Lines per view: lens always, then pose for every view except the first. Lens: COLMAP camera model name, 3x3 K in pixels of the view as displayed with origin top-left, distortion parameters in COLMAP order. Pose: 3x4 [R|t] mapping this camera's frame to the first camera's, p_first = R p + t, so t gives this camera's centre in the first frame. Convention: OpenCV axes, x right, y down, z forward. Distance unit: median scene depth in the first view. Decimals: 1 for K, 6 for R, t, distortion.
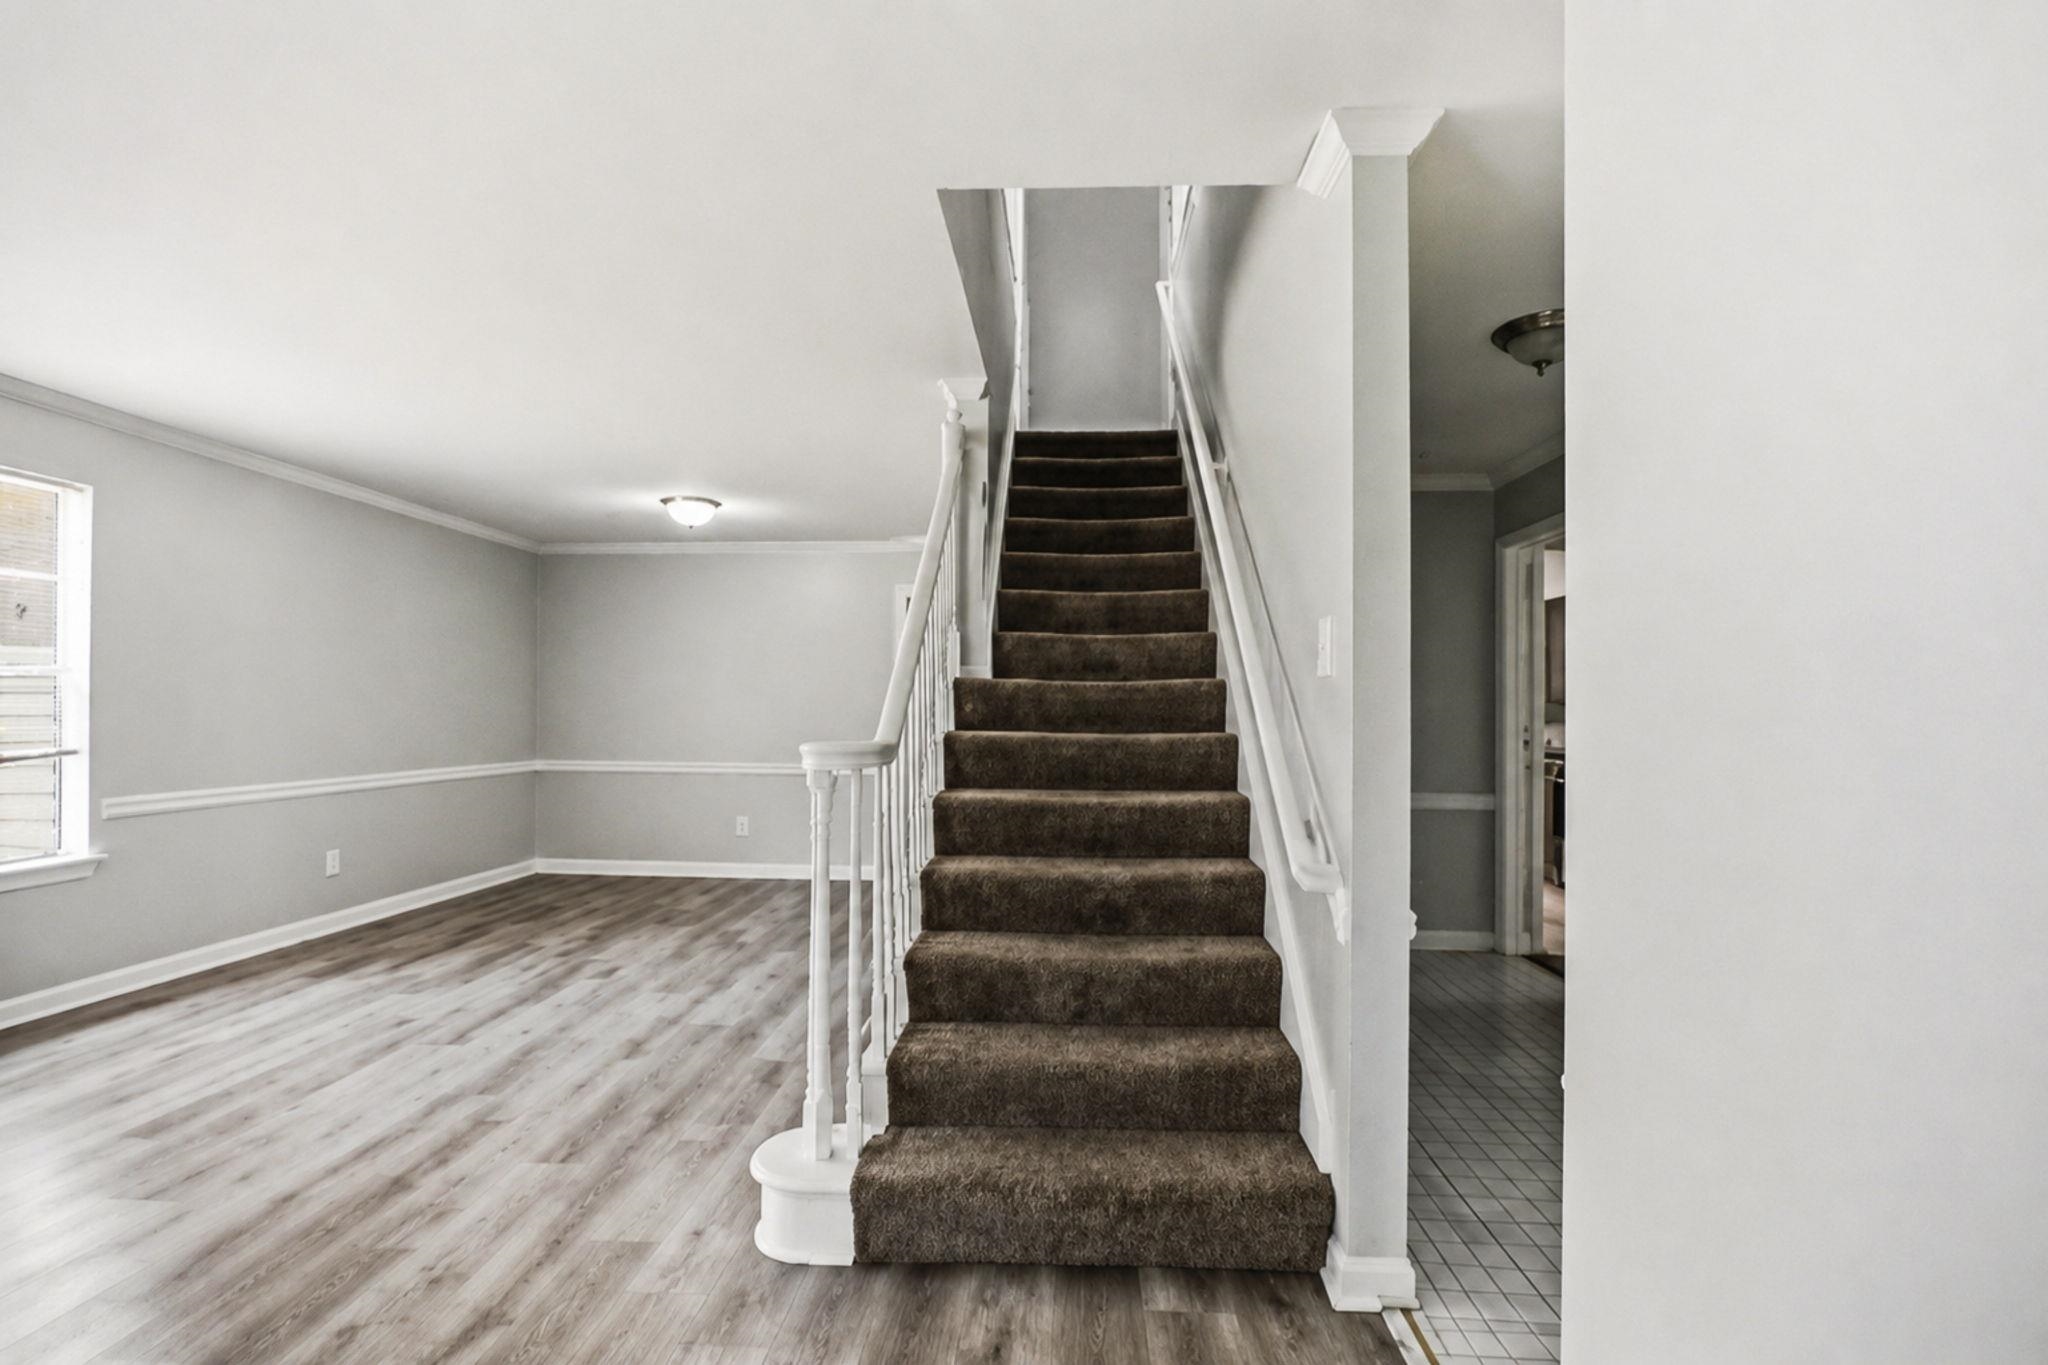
lens RADIAL K [[1027.3, 0, 1021.6], [0, 1027.3, 688.1], [0, 0, 1]] dist [-0.018164, -0.001146]
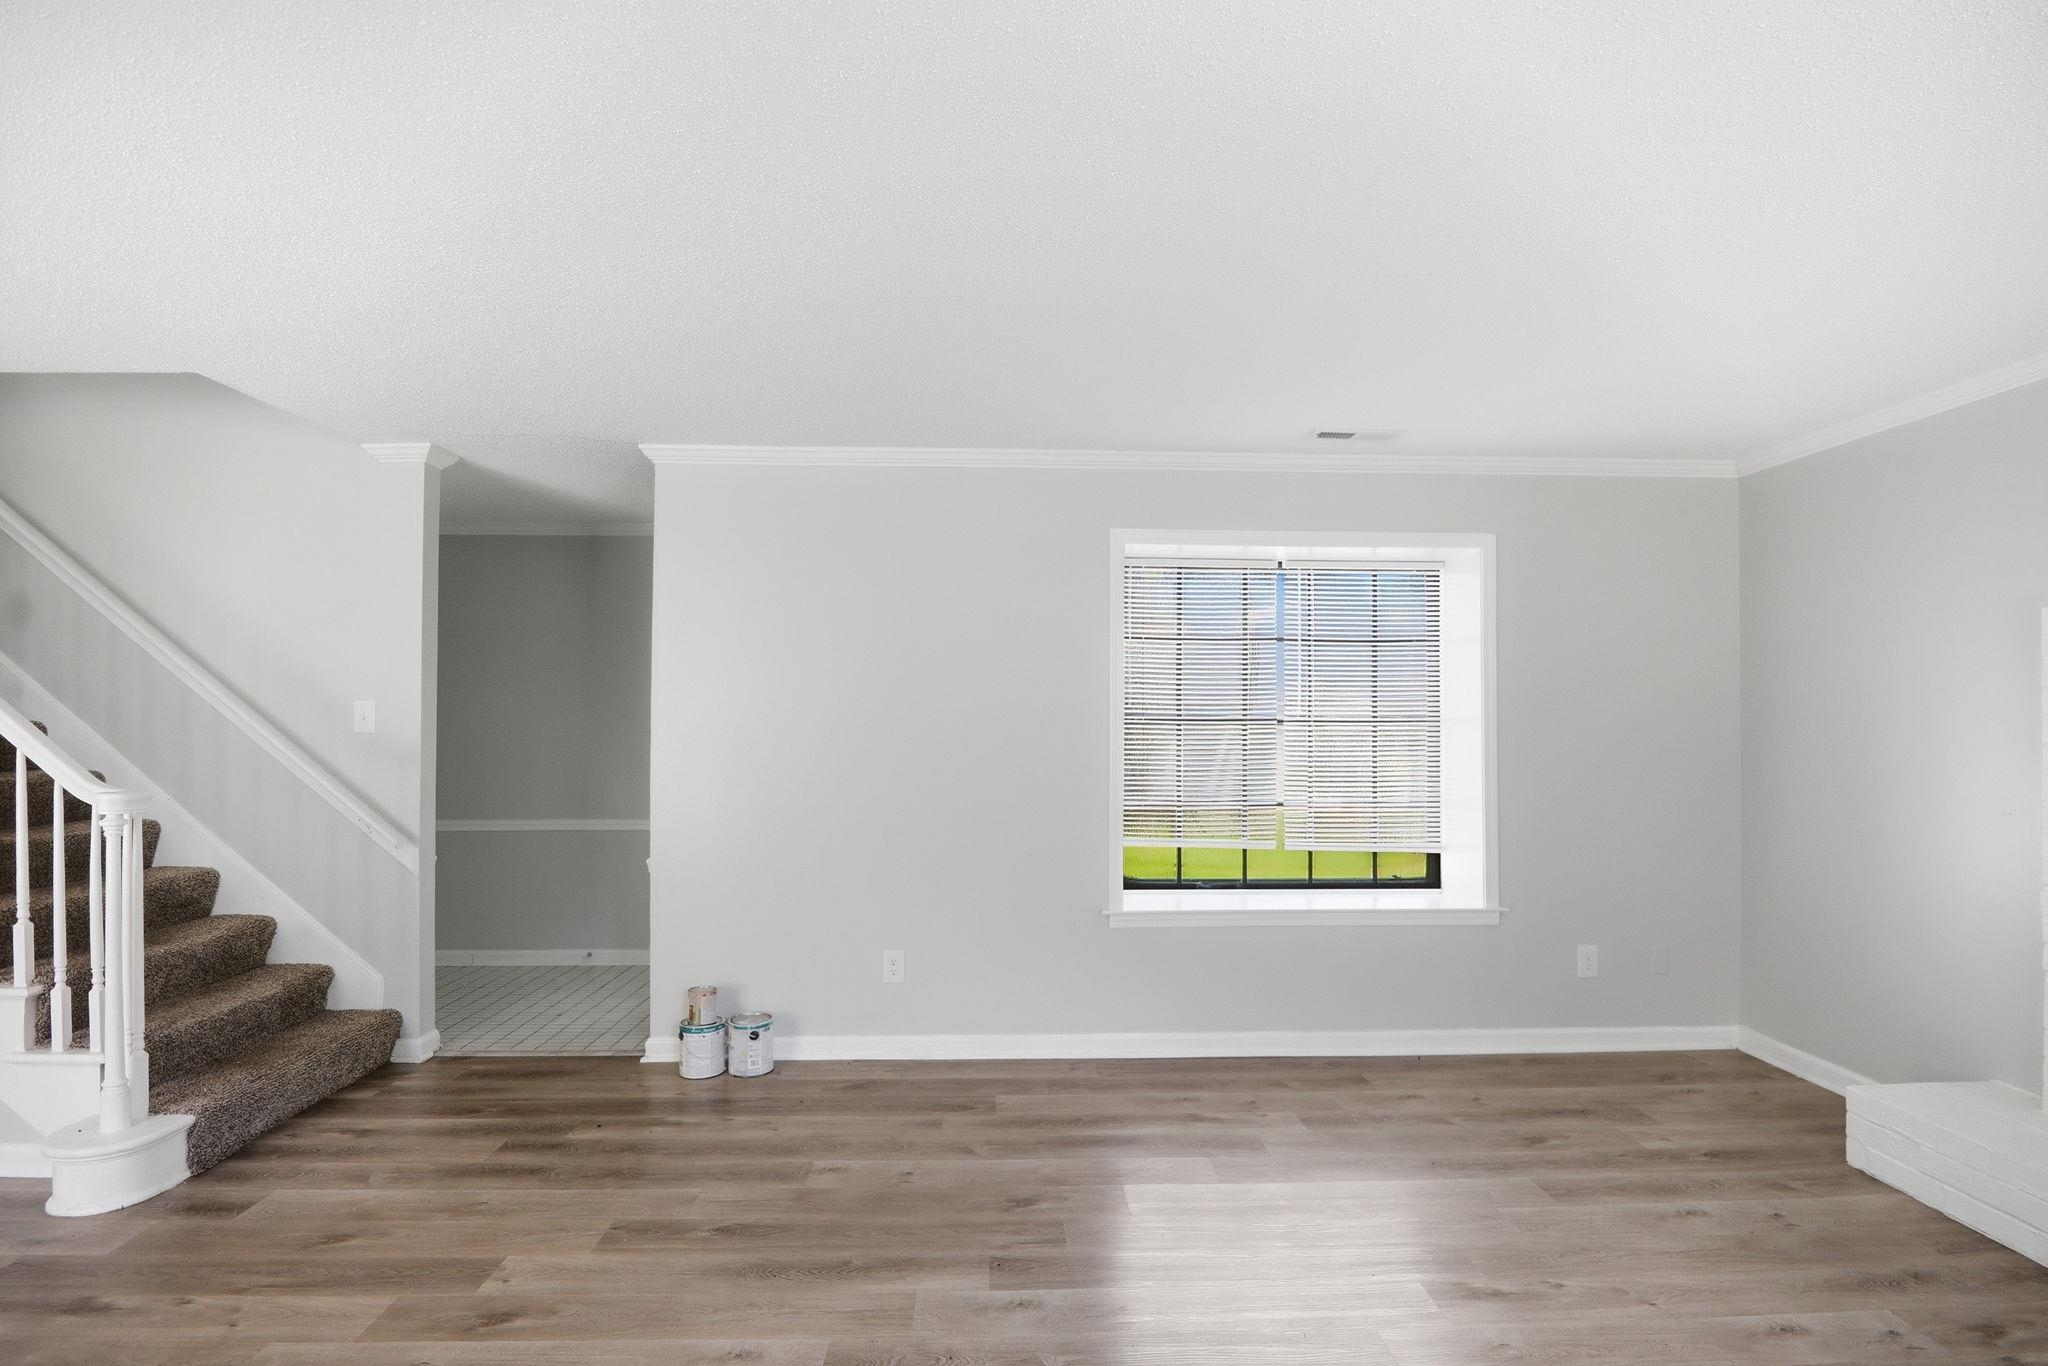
lens RADIAL K [[1027.3, 0, 1030.2], [0, 1027.3, 704.3], [0, 0, 1]] dist [-0.018164, -0.001146]
pose [[-0.084156, 0.007509, 0.996424, -1.329495], [-0.025992, 0.999615, -0.009728, -0.063095], [-0.996114, -0.026718, -0.083928, 0.023014]]
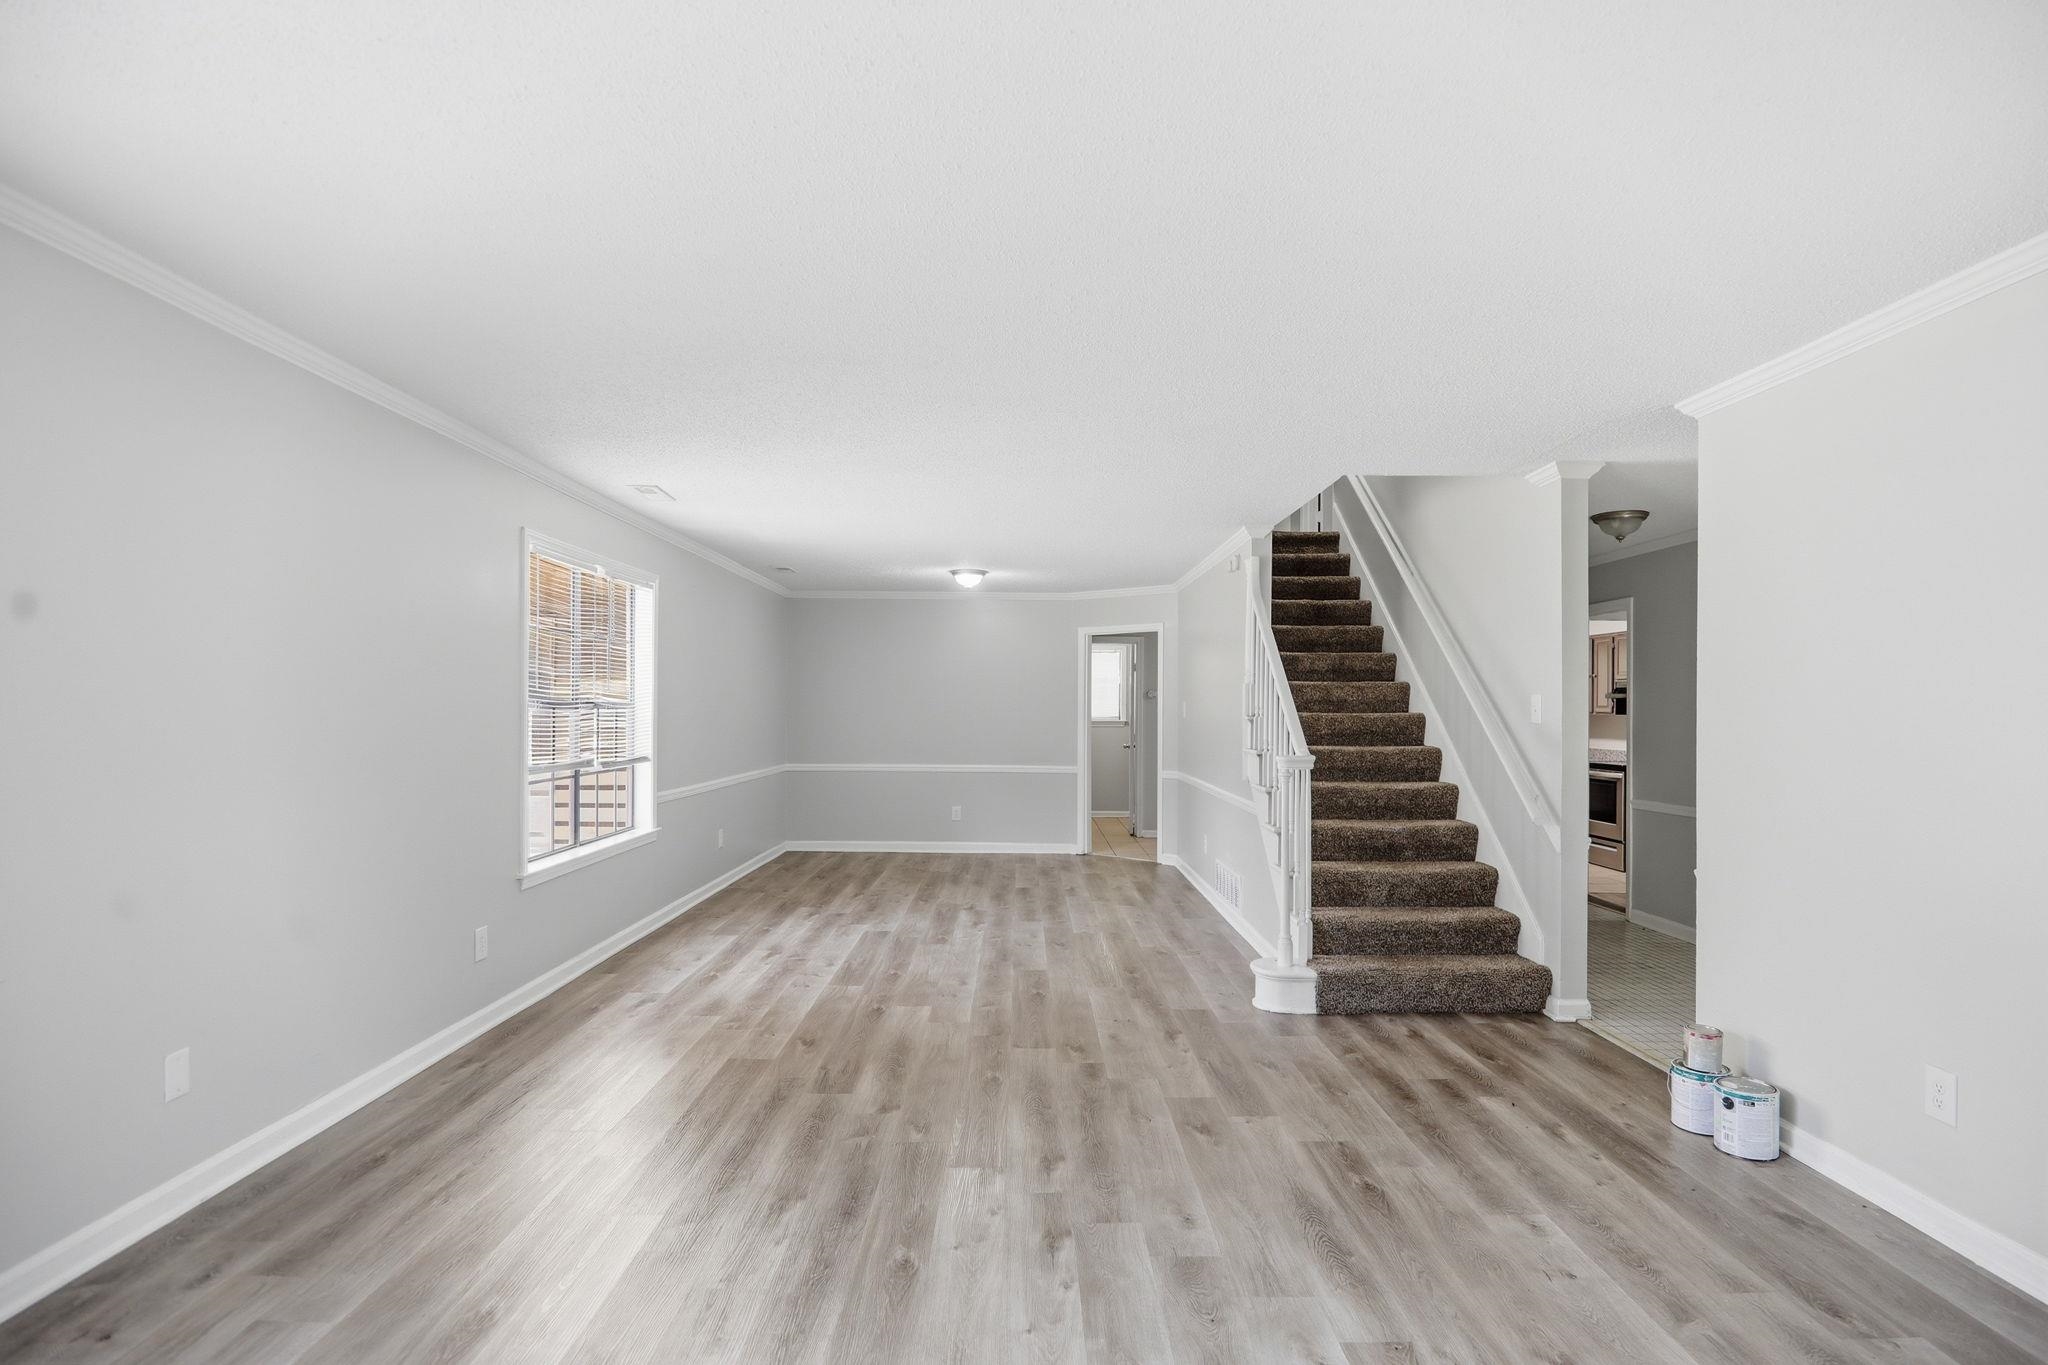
lens RADIAL K [[1027.3, 0, 1030.9], [0, 1027.3, 690.0], [0, 0, 1]] dist [-0.018164, -0.001146]
pose [[0.998467, 0.001297, 0.055338, -0.703285], [-0.001505, 0.999992, 0.003706, -0.070683], [-0.055332, -0.003784, 0.998461, -0.828067]]
